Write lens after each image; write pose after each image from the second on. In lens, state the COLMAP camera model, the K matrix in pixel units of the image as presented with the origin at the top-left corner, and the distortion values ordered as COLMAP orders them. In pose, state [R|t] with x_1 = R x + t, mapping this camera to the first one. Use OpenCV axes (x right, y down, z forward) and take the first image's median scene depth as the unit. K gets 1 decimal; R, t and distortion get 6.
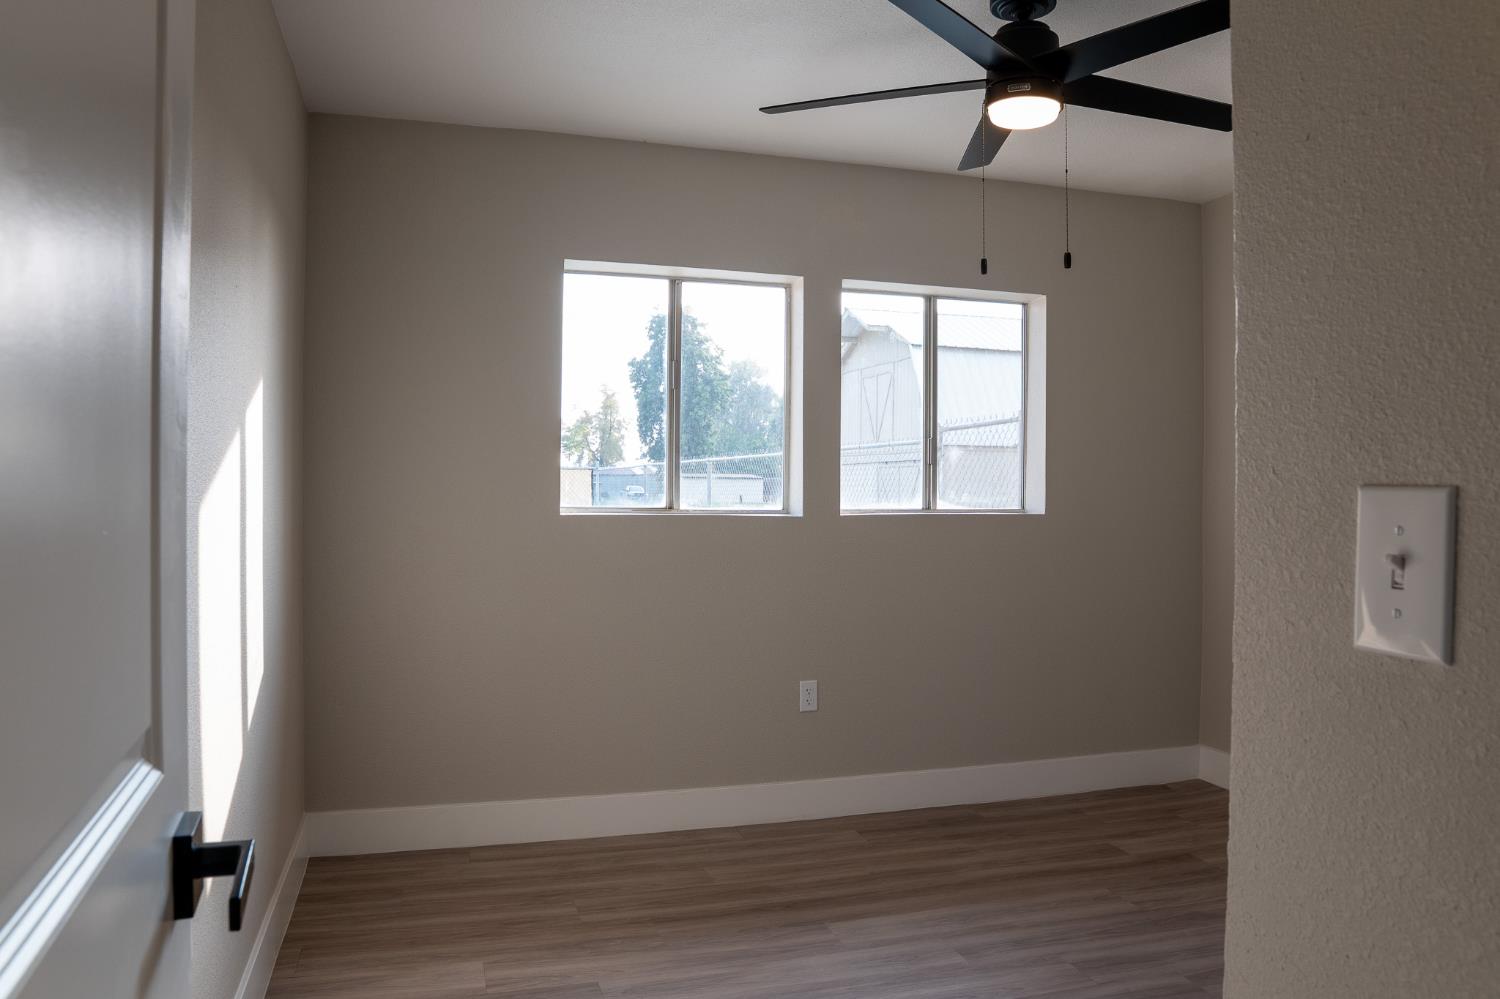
lens RADIAL K [[1100.0, 0, 802.4], [0, 1100.0, 524.5], [0, 0, 1]] dist [-0.150855, 0.128093]
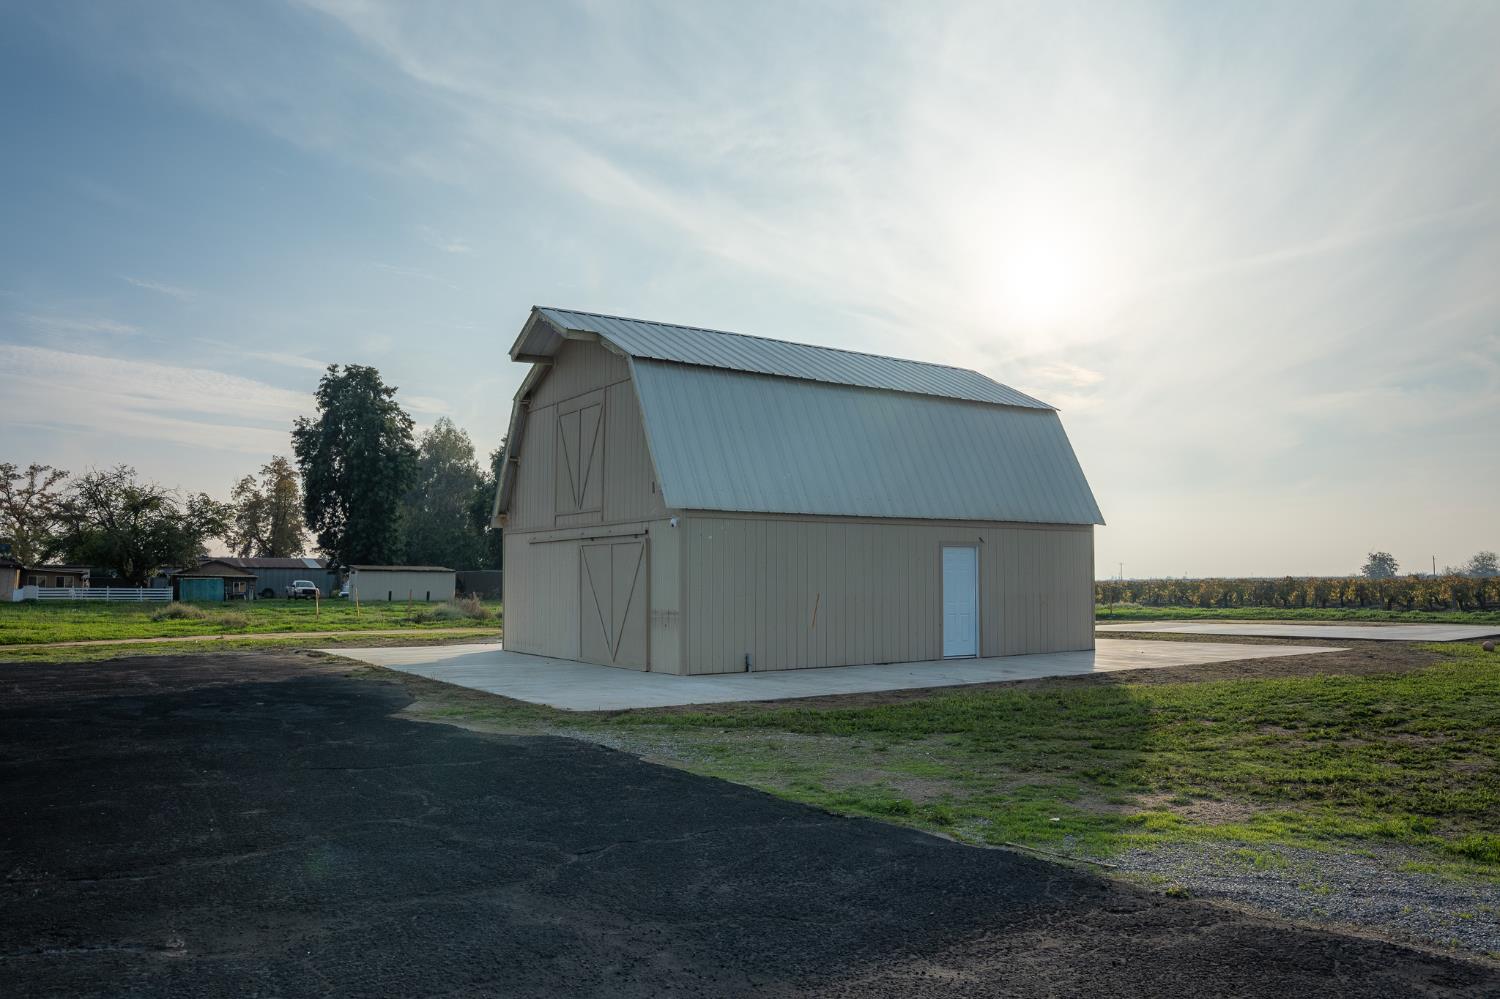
lens RADIAL K [[1100.0, 0, 802.4], [0, 1100.0, 524.5], [0, 0, 1]] dist [-0.150855, 0.128093]
pose [[0.967627, 0.006747, 0.252296, 0.010996], [0.015135, 0.996293, -0.084688, -0.002843], [-0.251932, 0.085765, 0.963937, 0.115750]]
